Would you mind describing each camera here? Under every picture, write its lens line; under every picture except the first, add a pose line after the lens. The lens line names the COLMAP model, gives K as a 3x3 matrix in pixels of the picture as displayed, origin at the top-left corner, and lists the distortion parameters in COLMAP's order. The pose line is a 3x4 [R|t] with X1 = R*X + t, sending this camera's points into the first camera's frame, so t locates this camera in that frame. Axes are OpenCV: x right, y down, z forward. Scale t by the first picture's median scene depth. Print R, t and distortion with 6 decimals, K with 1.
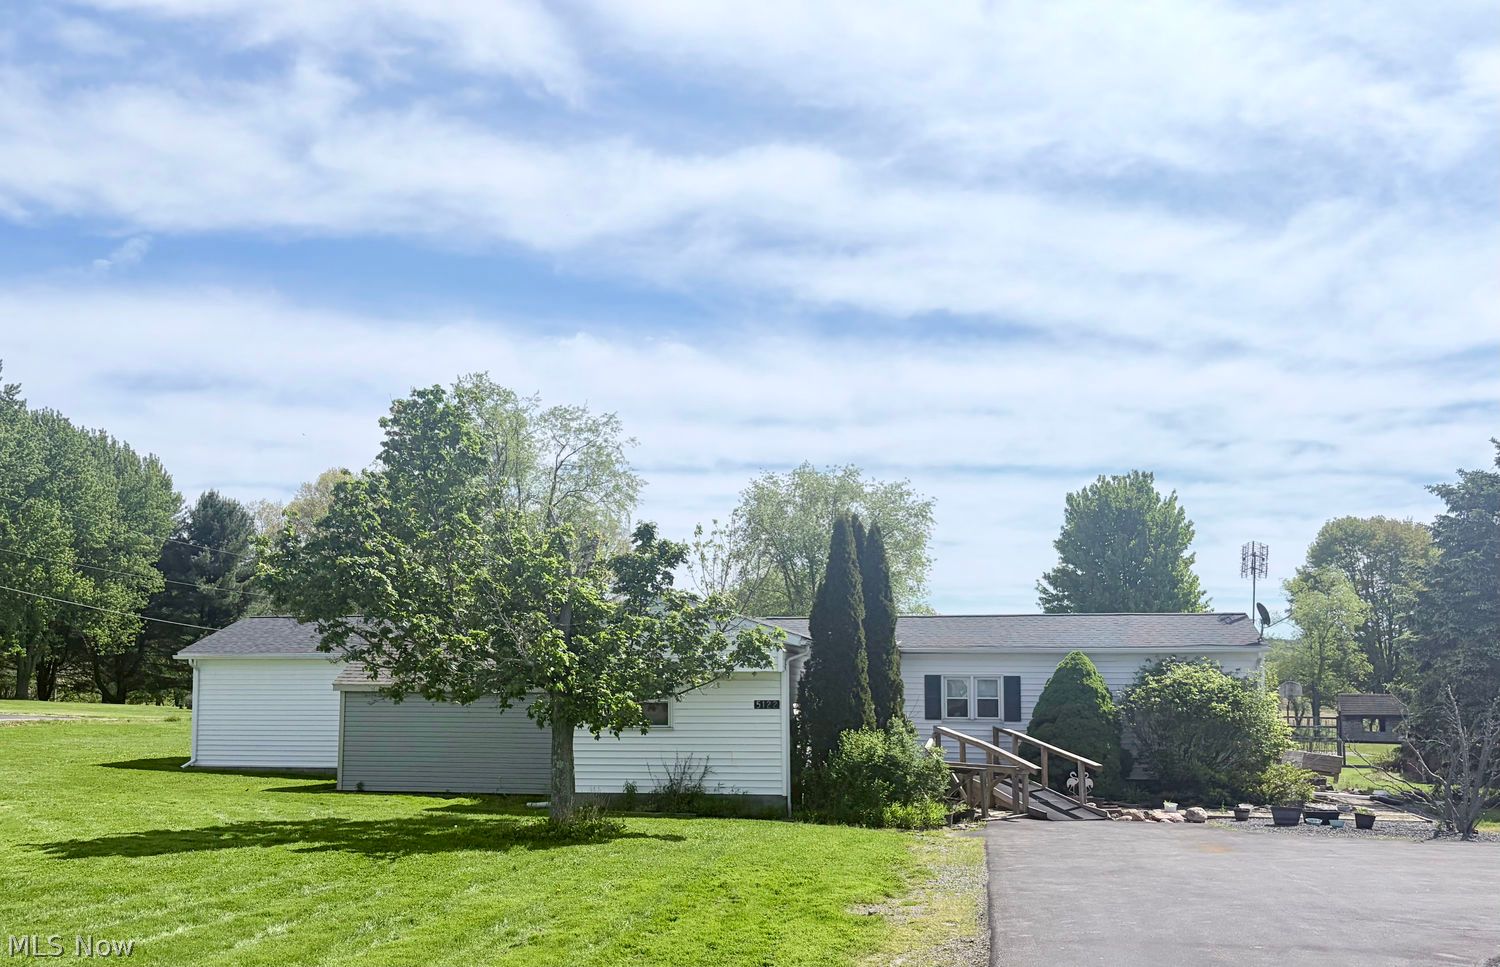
lens RADIAL K [[1414.1, 0, 693.0], [0, 1414.1, 568.0], [0, 0, 1]] dist [0.007664, 0.000000]
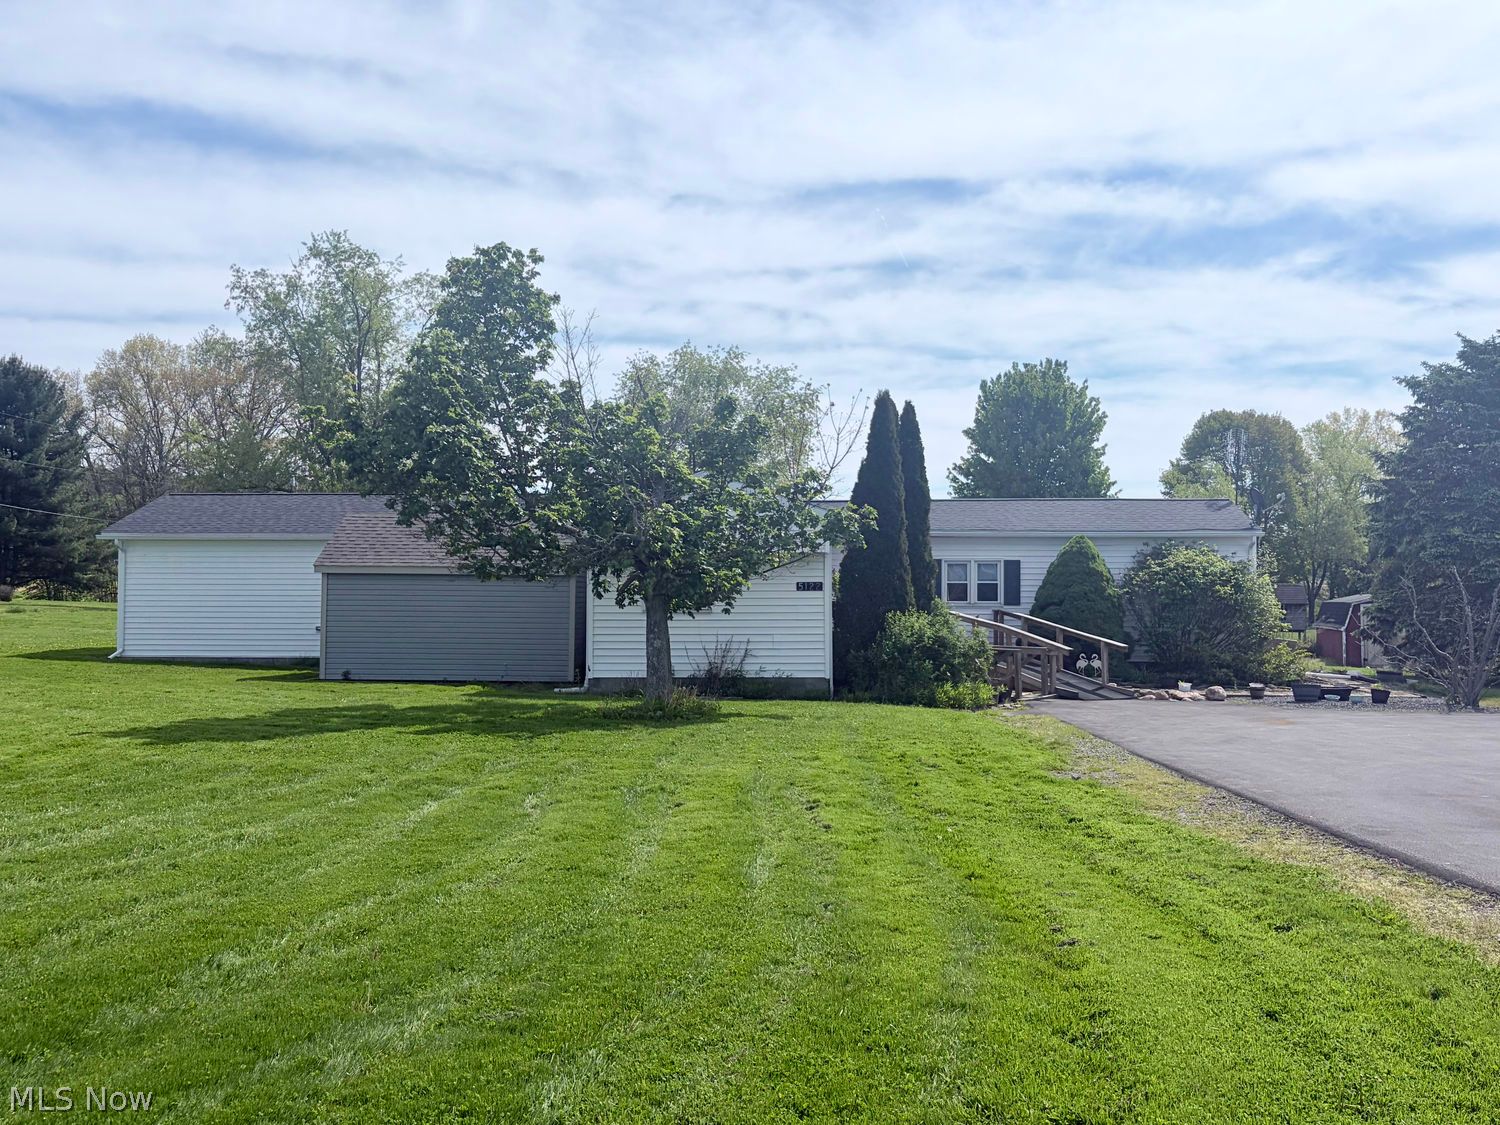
lens RADIAL K [[1497.9, 0, 747.9], [0, 1497.9, 554.7], [0, 0, 1]] dist [0.026174, 0.000000]
pose [[0.987026, 0.003969, 0.160509, -0.133364], [-0.014491, 0.997817, 0.064434, 0.007549], [-0.159903, -0.065923, 0.984929, -0.010759]]
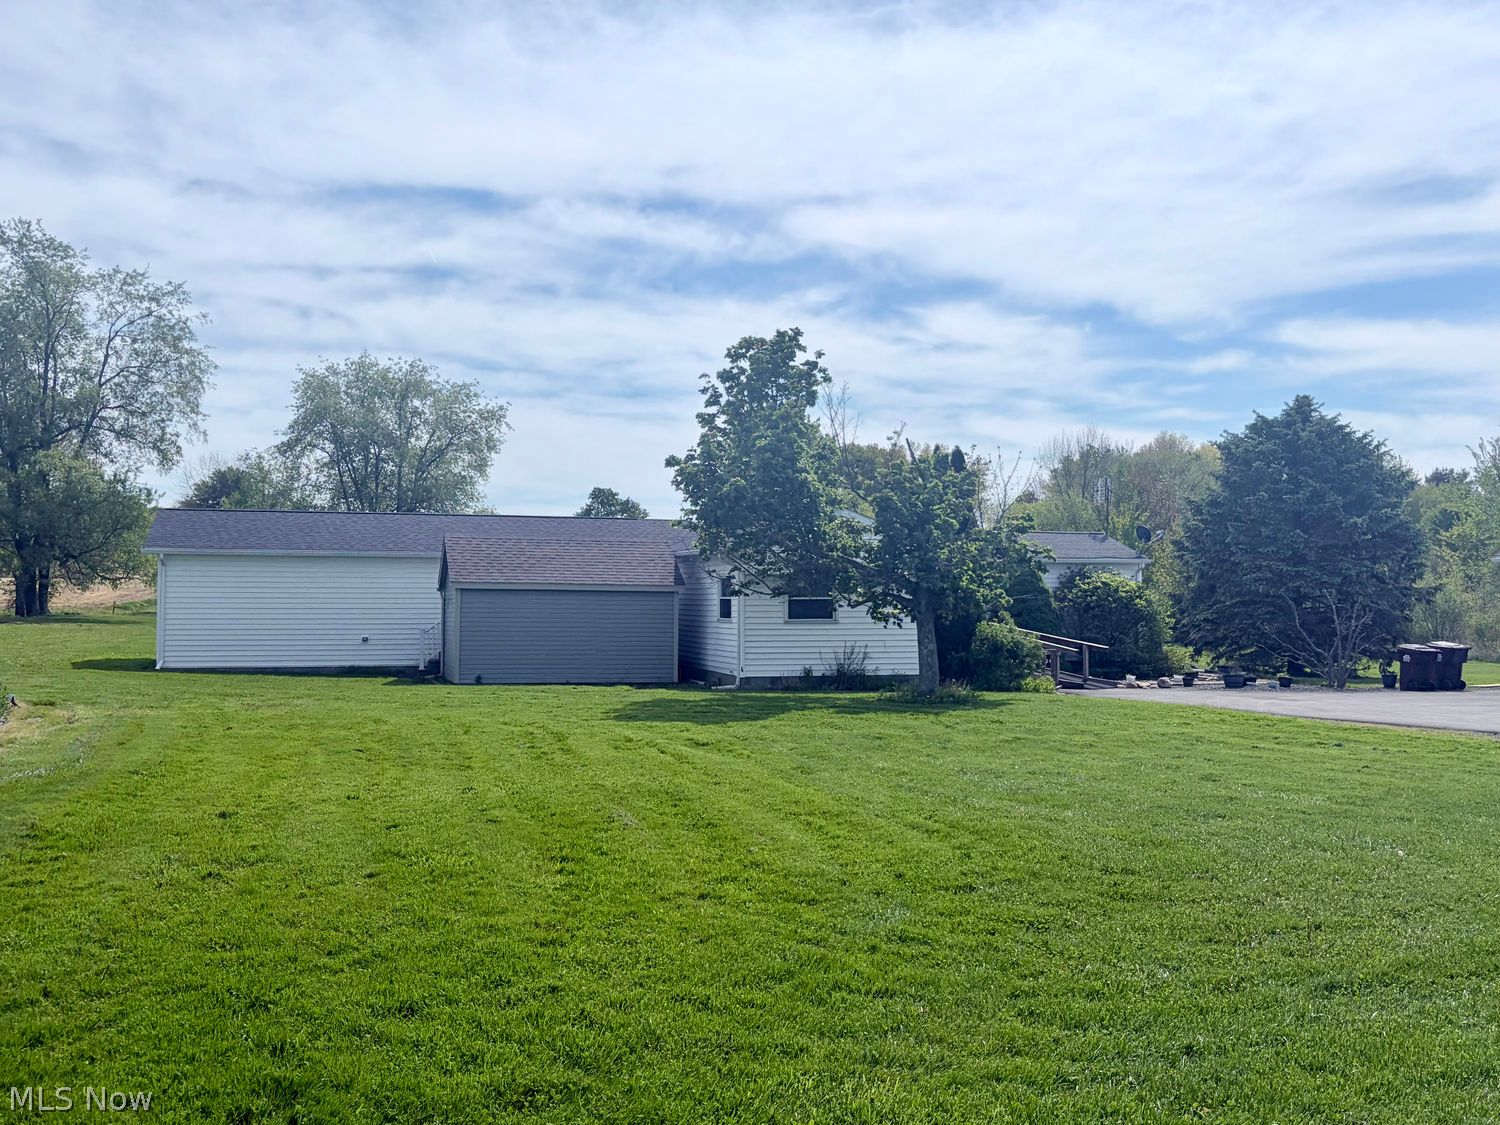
lens RADIAL K [[1497.9, 0, 738.1], [0, 1497.9, 586.4], [0, 0, 1]] dist [0.026174, 0.000000]
pose [[0.880032, 0.006523, 0.474869, -0.591655], [-0.044654, 0.996612, 0.069064, 0.001367], [-0.472810, -0.081984, 0.877342, -0.051209]]
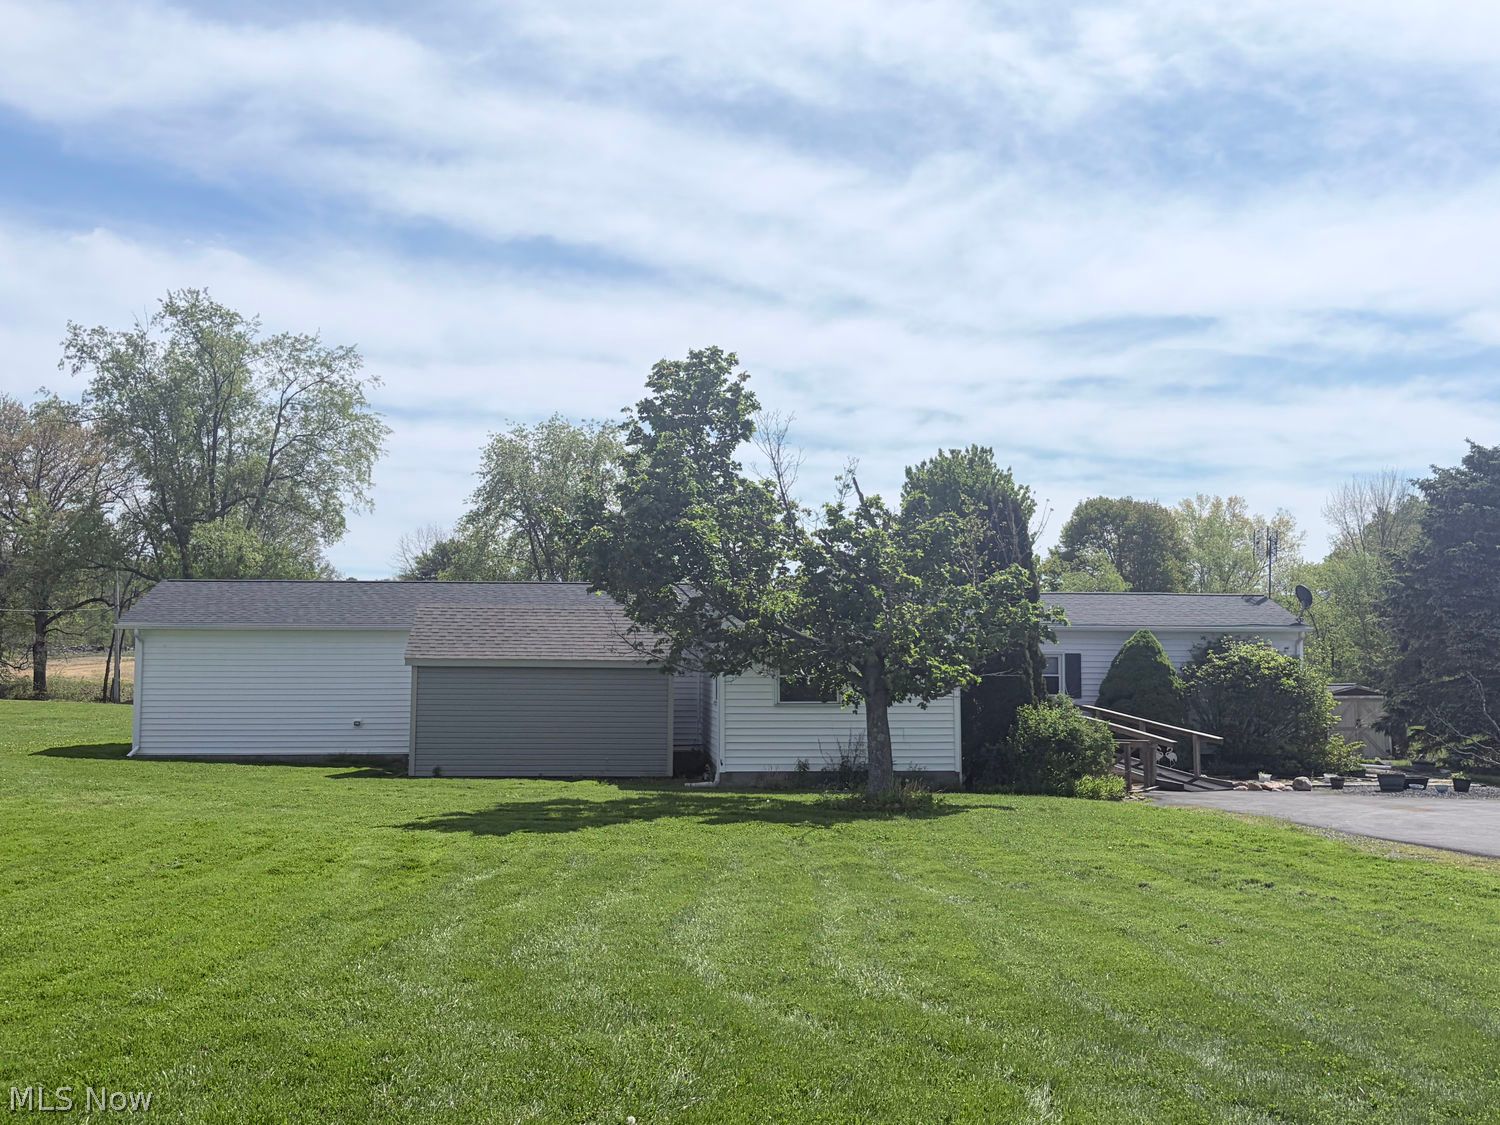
lens RADIAL K [[1632.6, 0, 739.3], [0, 1632.6, 571.8], [0, 0, 1]] dist [0.013943, 0.000000]
pose [[0.956044, 0.020522, 0.292503, -0.357178], [-0.027514, 0.999425, 0.019811, 0.001825], [-0.291928, -0.026989, 0.956059, -0.043502]]
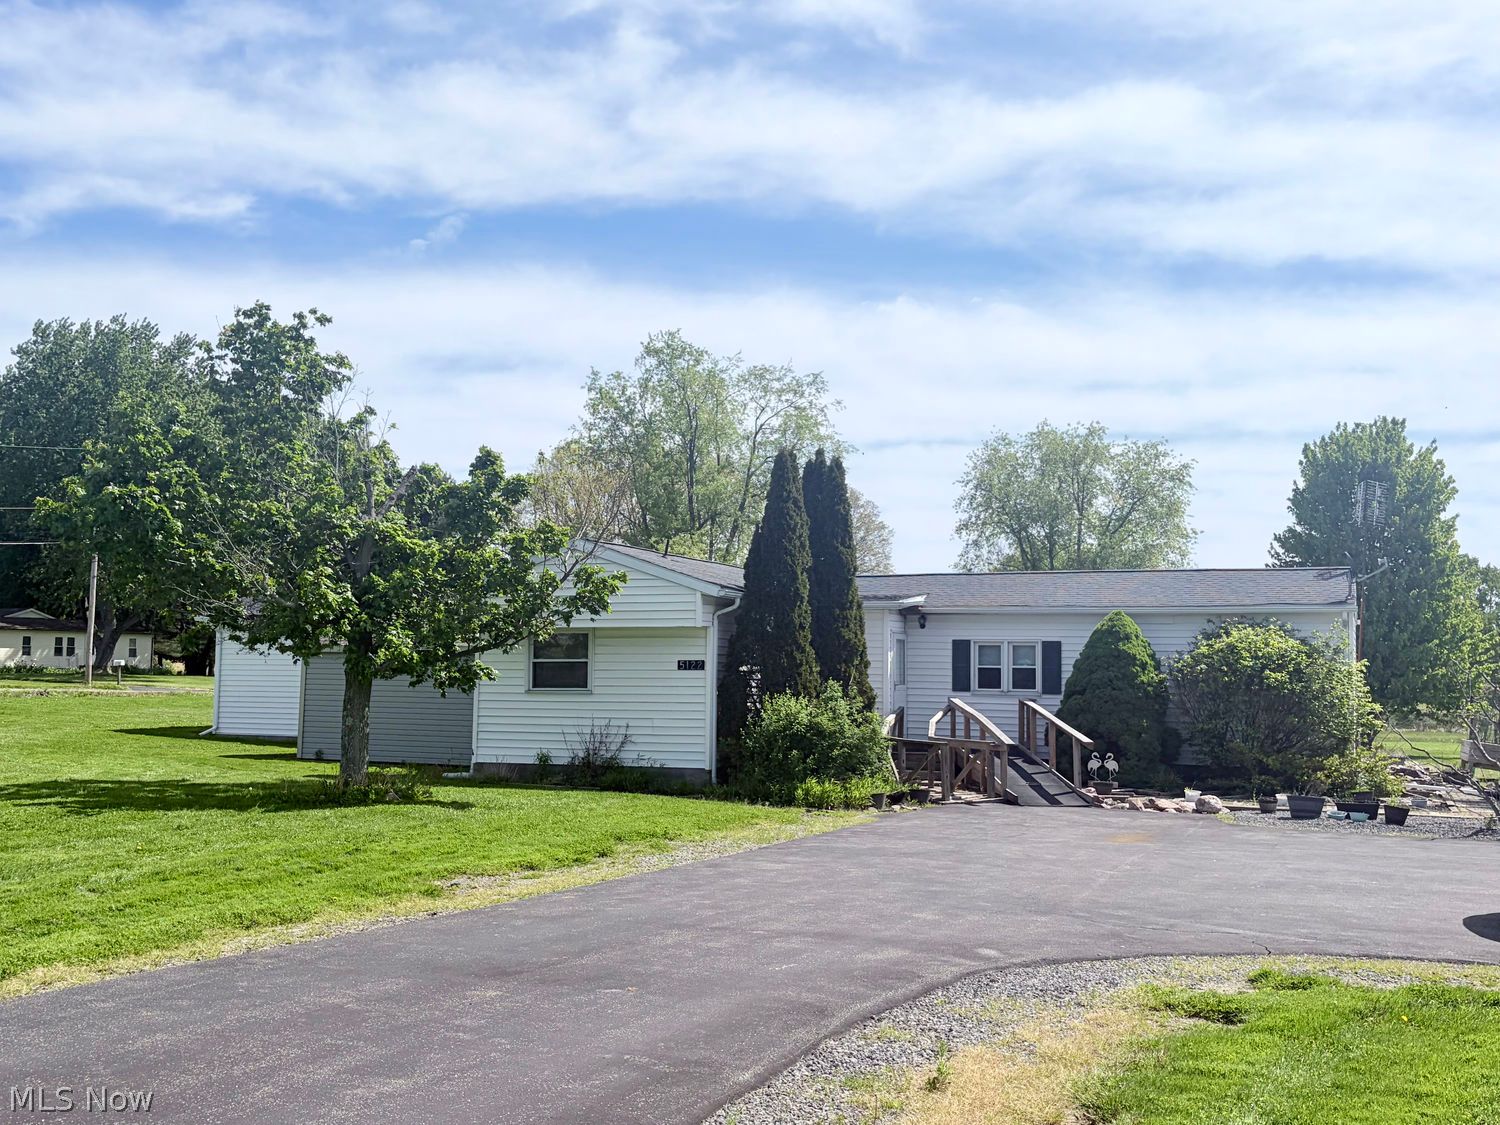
lens RADIAL K [[1526.2, 0, 747.1], [0, 1526.2, 558.6], [0, 0, 1]] dist [0.017204, 0.000000]
pose [[0.983622, -0.004054, -0.180198, 0.219358], [0.004872, 0.999980, 0.004097, 0.023240], [0.180178, -0.004907, 0.983622, 0.068248]]
